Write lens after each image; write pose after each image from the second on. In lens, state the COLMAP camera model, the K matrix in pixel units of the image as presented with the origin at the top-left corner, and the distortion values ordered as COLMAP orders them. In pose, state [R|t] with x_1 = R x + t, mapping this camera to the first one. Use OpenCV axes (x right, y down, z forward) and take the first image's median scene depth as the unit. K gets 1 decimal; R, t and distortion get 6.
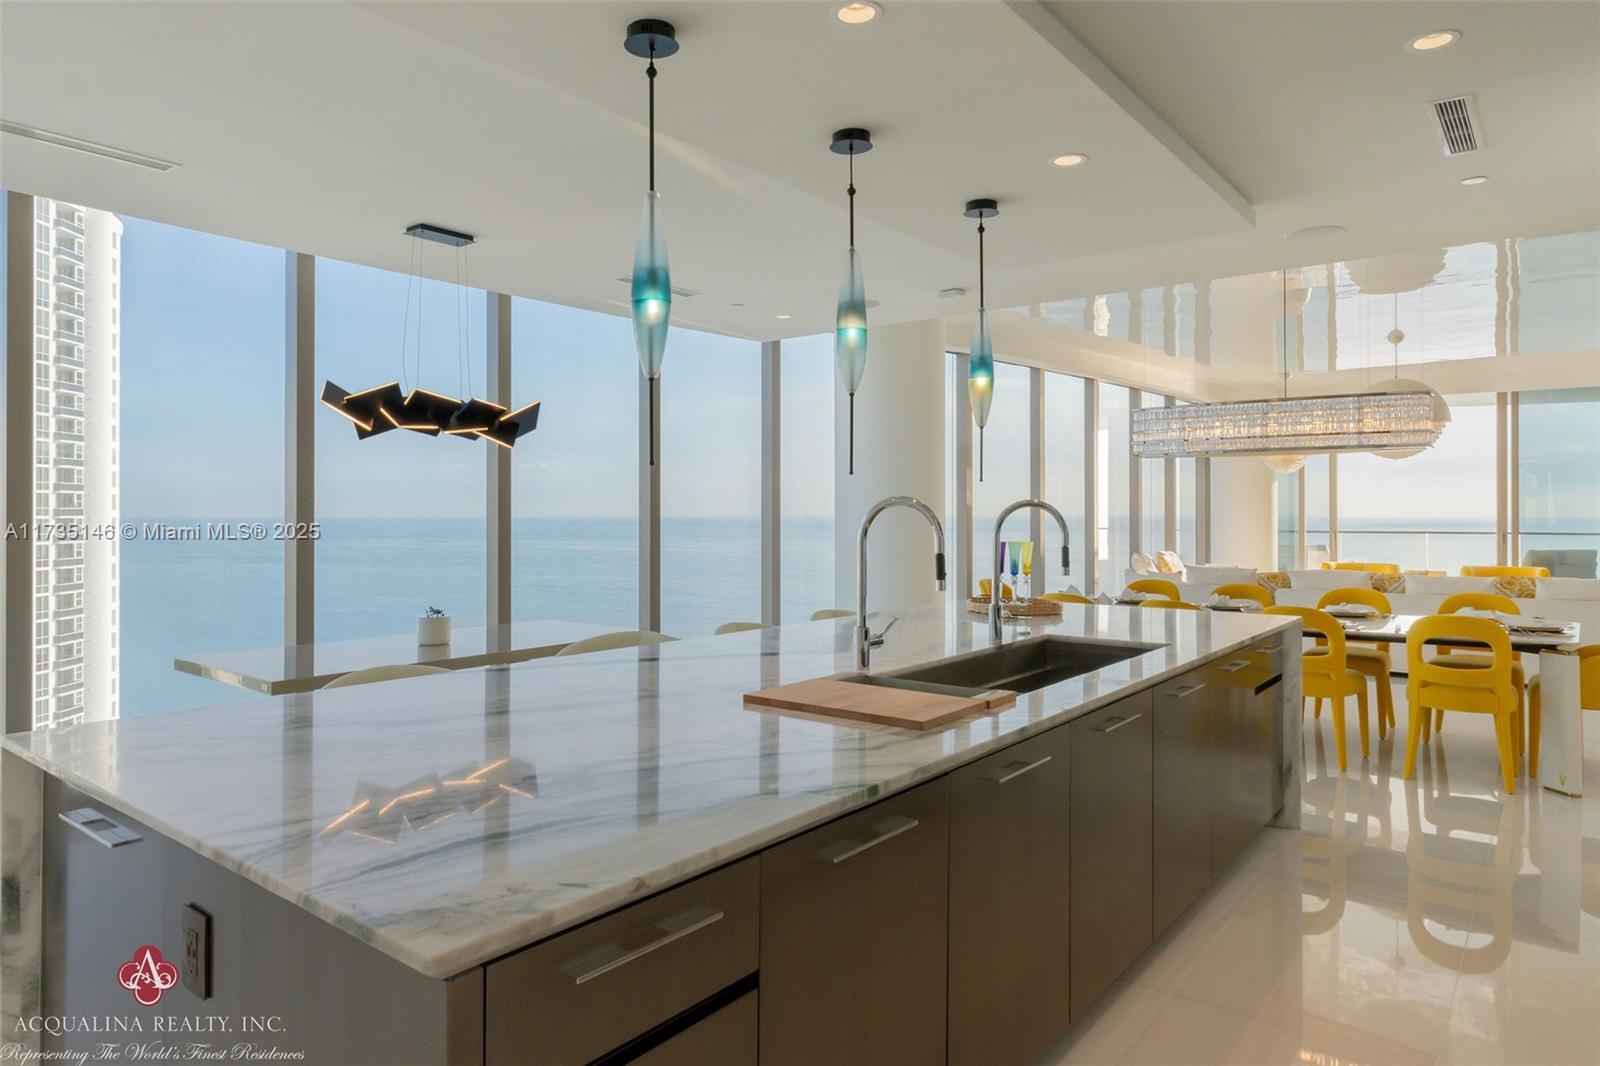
lens RADIAL K [[944.4, 0, 797.7], [0, 944.4, 501.2], [0, 0, 1]] dist [-0.004297, 0.000134]
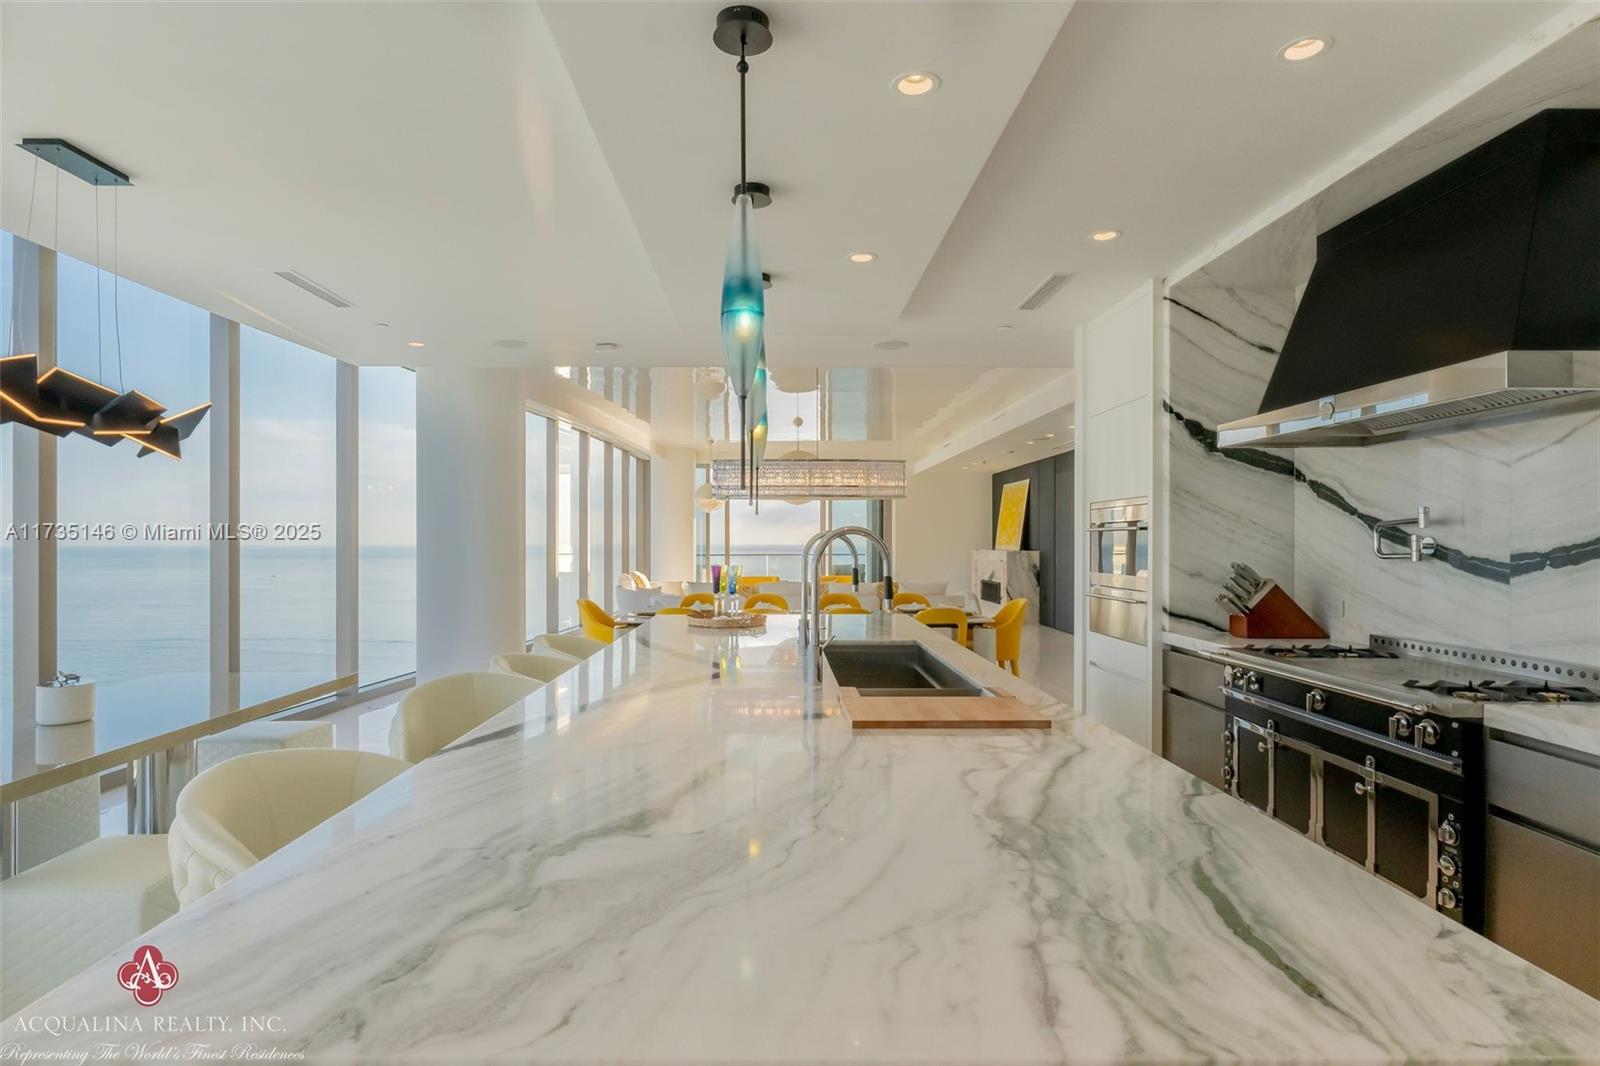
lens RADIAL K [[760.9, 0, 800.0], [0, 760.9, 533.0], [0, 0, 1]] dist [-0.002380, -0.001194]
pose [[0.790442, 0.006179, 0.612506, -0.357920], [-0.006742, 0.999976, -0.001387, 0.003159], [-0.612500, -0.003033, 0.790465, 0.234104]]
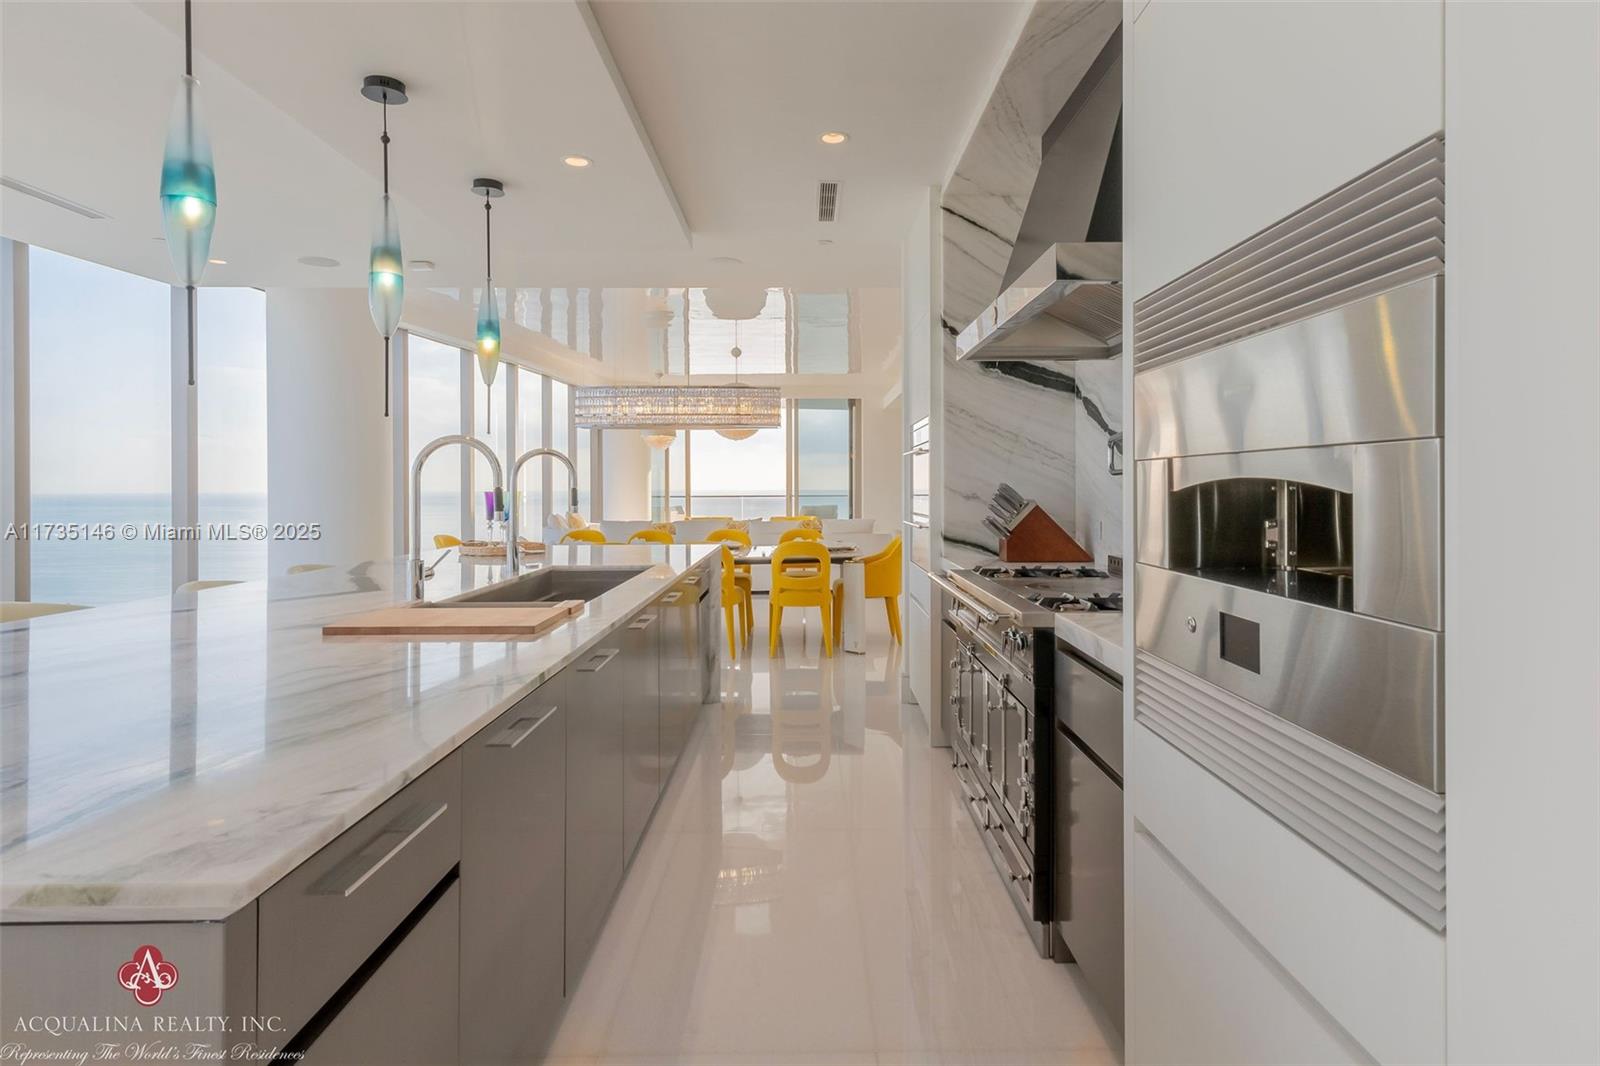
lens RADIAL K [[805.3, 0, 799.1], [0, 805.3, 480.2], [0, 0, 1]] dist [0.003571, 0.000652]
pose [[0.785960, -0.001264, 0.618276, -0.109395], [-0.002729, 0.999981, 0.005513, 0.028562], [-0.618271, -0.006020, 0.785942, 0.030222]]
